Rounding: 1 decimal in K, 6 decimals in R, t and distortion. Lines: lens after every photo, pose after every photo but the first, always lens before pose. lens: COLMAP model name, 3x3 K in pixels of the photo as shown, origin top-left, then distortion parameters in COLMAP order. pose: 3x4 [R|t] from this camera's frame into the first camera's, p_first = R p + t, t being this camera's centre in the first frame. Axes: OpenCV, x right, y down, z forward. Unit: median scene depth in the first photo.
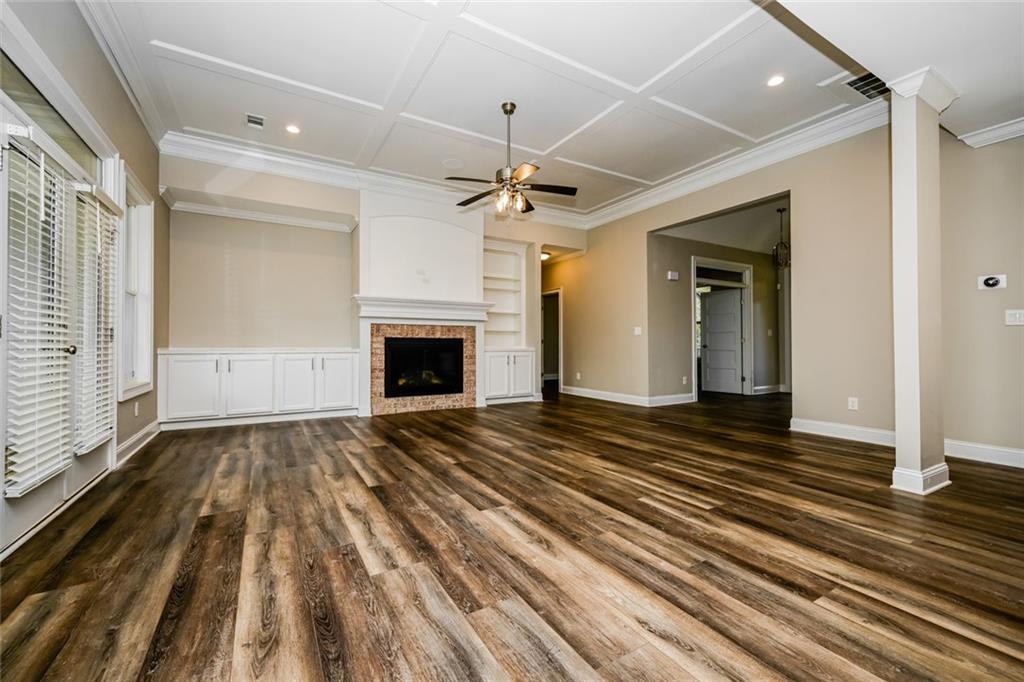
lens RADIAL K [[402.7, 0, 526.3], [0, 402.7, 339.3], [0, 0, 1]] dist [0.002200, 0.000147]
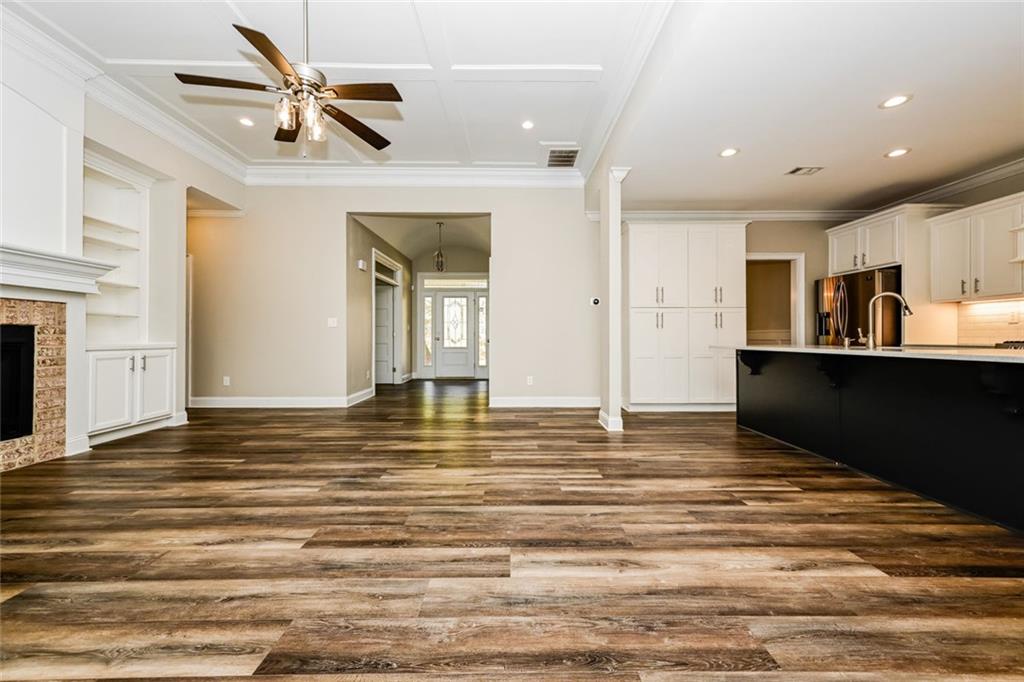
lens RADIAL K [[394.2, 0, 496.0], [0, 394.2, 337.4], [0, 0, 1]] dist [0.004235, 0.000072]
pose [[0.535425, 0.001415, 0.844581, -0.583273], [-0.011947, 0.999911, 0.005899, 0.005682], [-0.844498, -0.013249, 0.535395, 0.544335]]
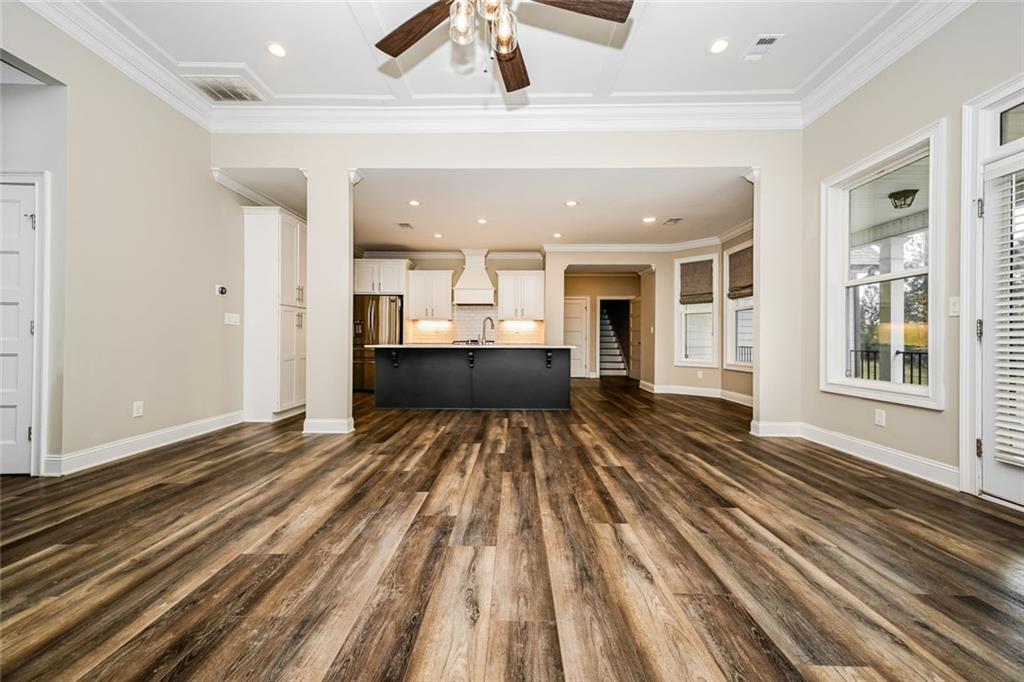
lens RADIAL K [[402.7, 0, 526.3], [0, 402.7, 339.3], [0, 0, 1]] dist [0.002200, 0.000147]
pose [[-0.851038, -0.000595, 0.525104, -0.440289], [-0.009947, 0.999838, -0.014989, 0.030634], [-0.525010, -0.017980, -0.850906, 1.882823]]
